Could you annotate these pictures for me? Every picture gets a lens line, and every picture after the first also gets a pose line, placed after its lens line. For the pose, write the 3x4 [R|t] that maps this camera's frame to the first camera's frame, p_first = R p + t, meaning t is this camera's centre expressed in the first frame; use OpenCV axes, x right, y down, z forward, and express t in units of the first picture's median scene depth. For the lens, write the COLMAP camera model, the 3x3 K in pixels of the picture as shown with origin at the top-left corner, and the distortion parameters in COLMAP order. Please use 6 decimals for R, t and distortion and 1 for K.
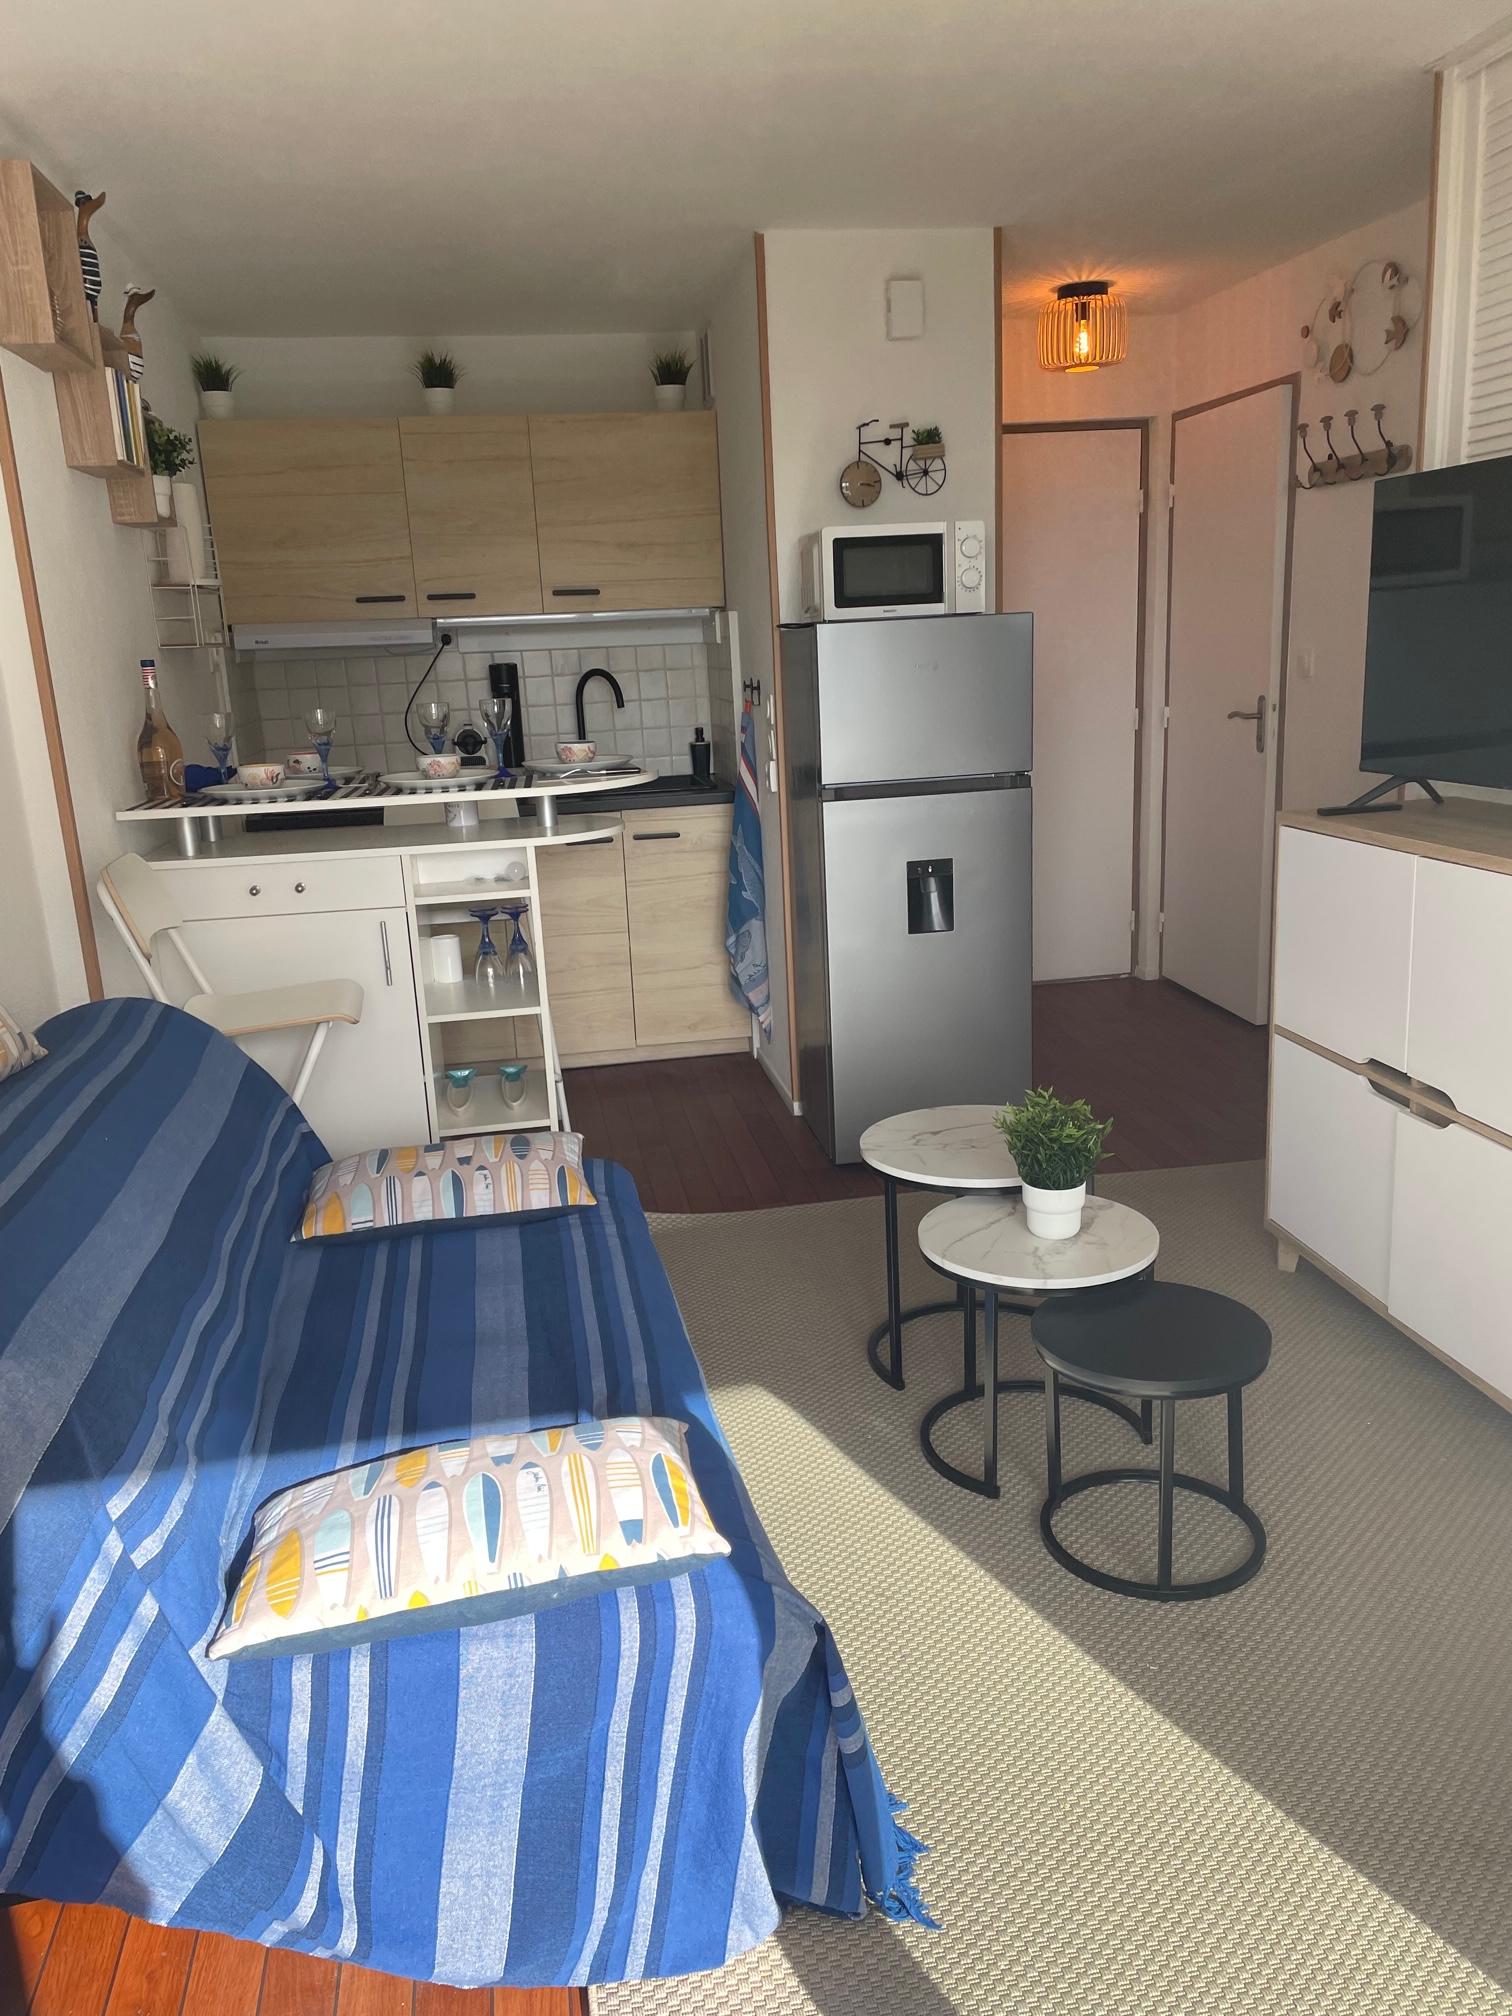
lens RADIAL K [[1566.4, 0, 751.8], [0, 1566.4, 1057.1], [0, 0, 1]] dist [0.091444, -0.108372]
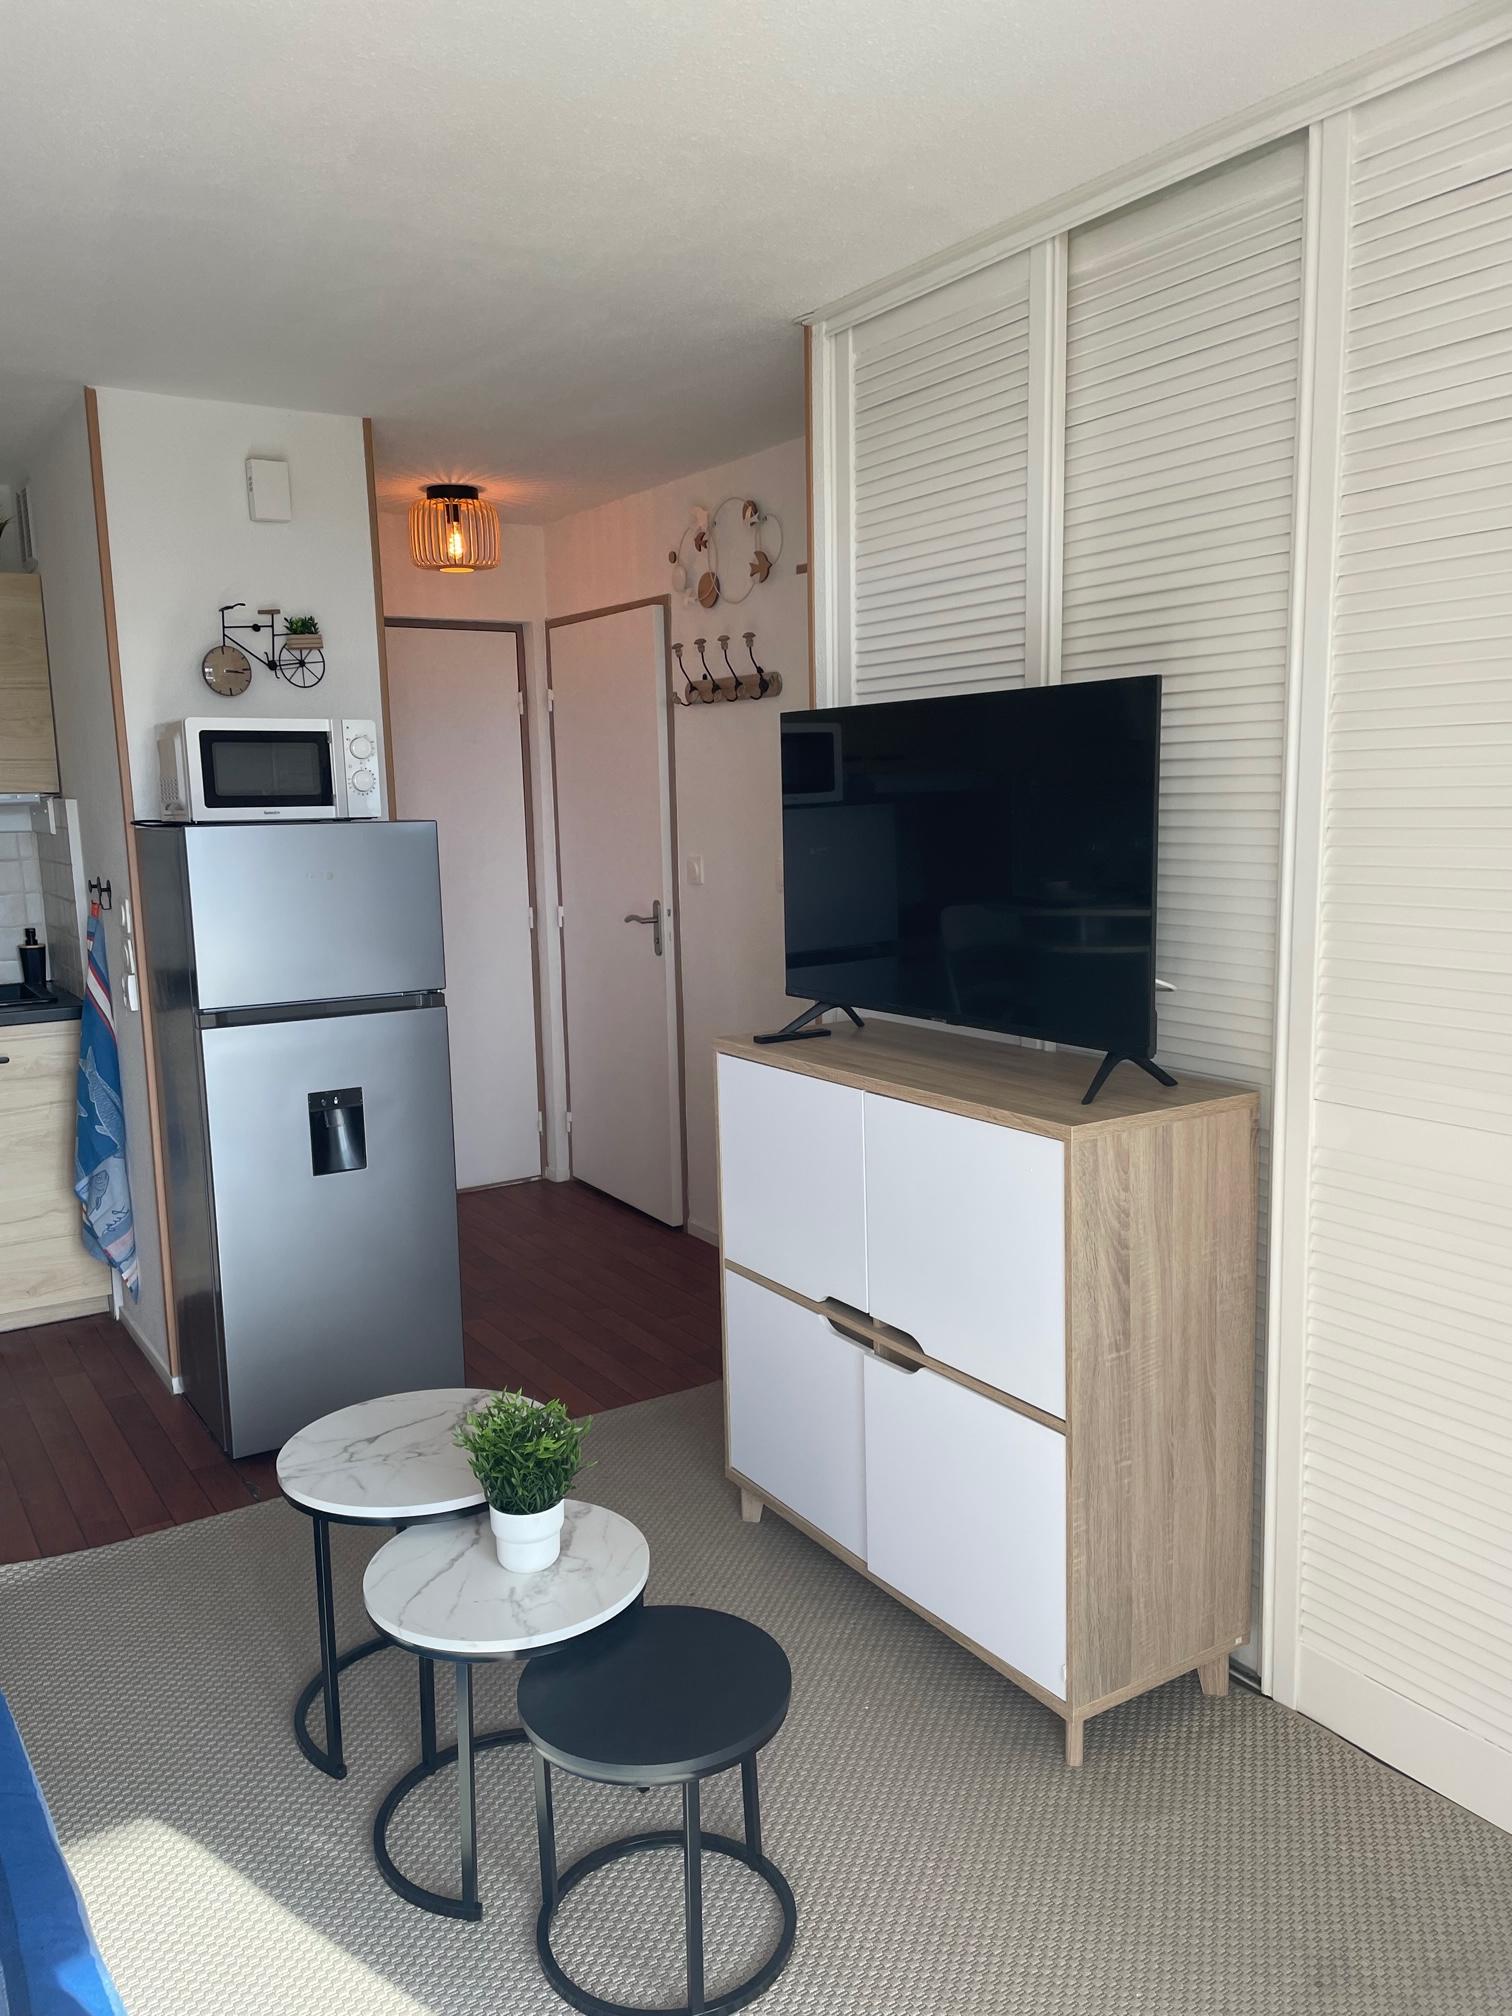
lens RADIAL K [[1566.4, 0, 767.8], [0, 1566.4, 1047.5], [0, 0, 1]] dist [0.091444, -0.108372]
pose [[0.919170, -0.032056, 0.392555, -0.008338], [0.075437, 0.992559, -0.095584, -0.043699], [-0.386570, 0.117472, 0.914748, 0.091661]]
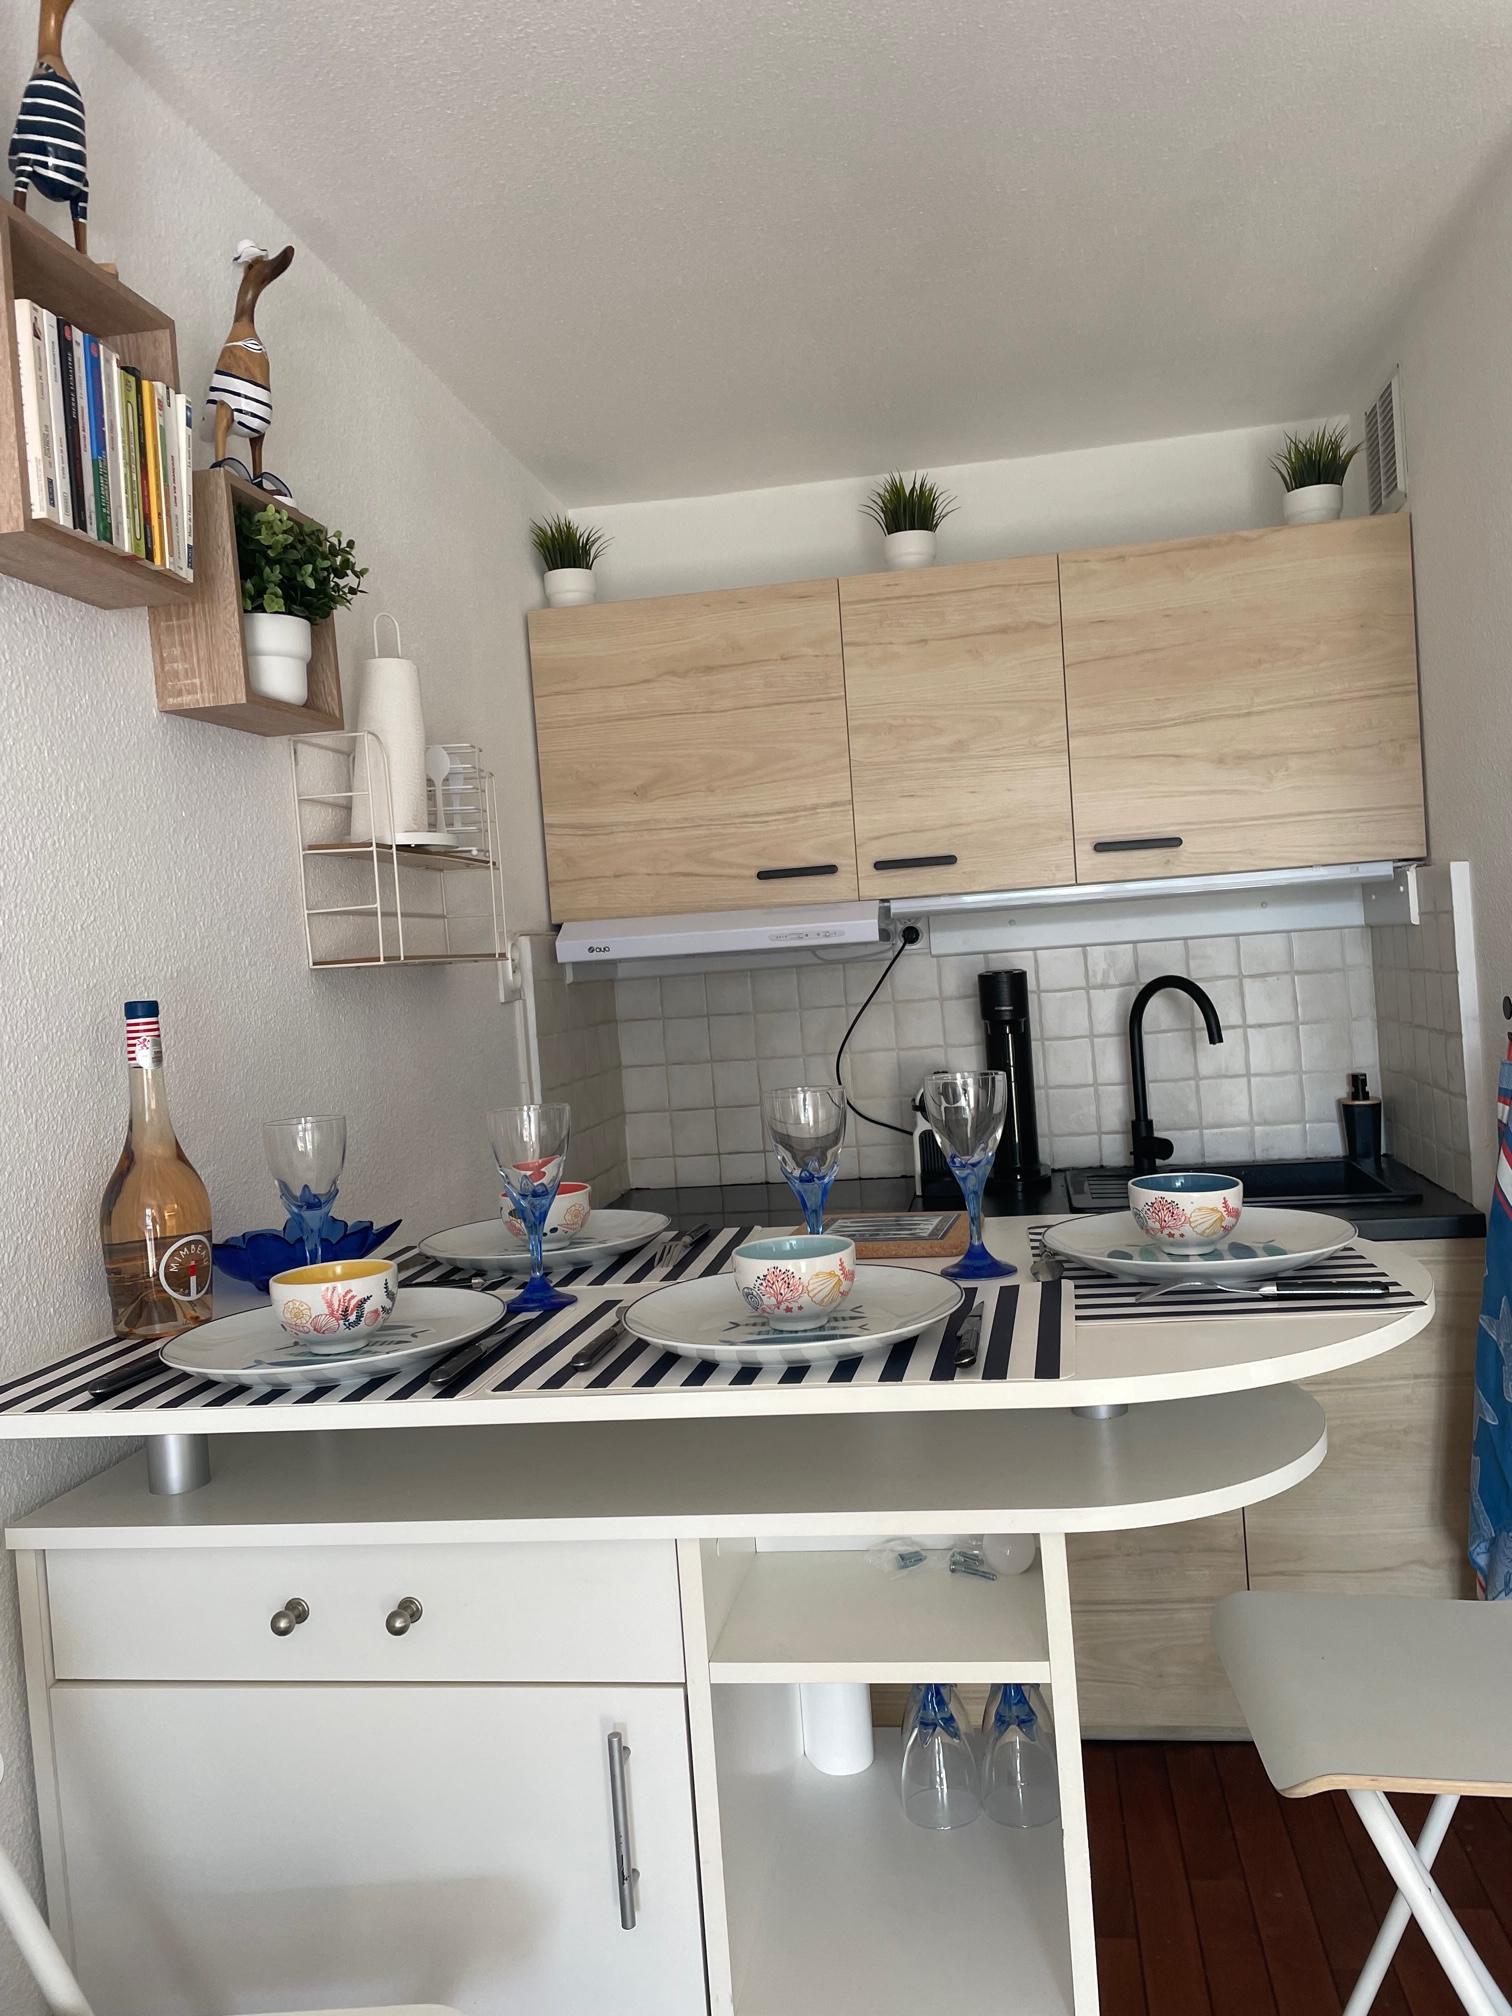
lens RADIAL K [[1566.4, 0, 773.1], [0, 1566.4, 1015.1], [0, 0, 1]] dist [0.091444, -0.108372]
pose [[0.953731, -0.012295, -0.300408, -0.079487], [-0.050443, 0.978457, -0.200191, -0.138896], [0.296398, 0.206082, 0.932565, 0.536681]]
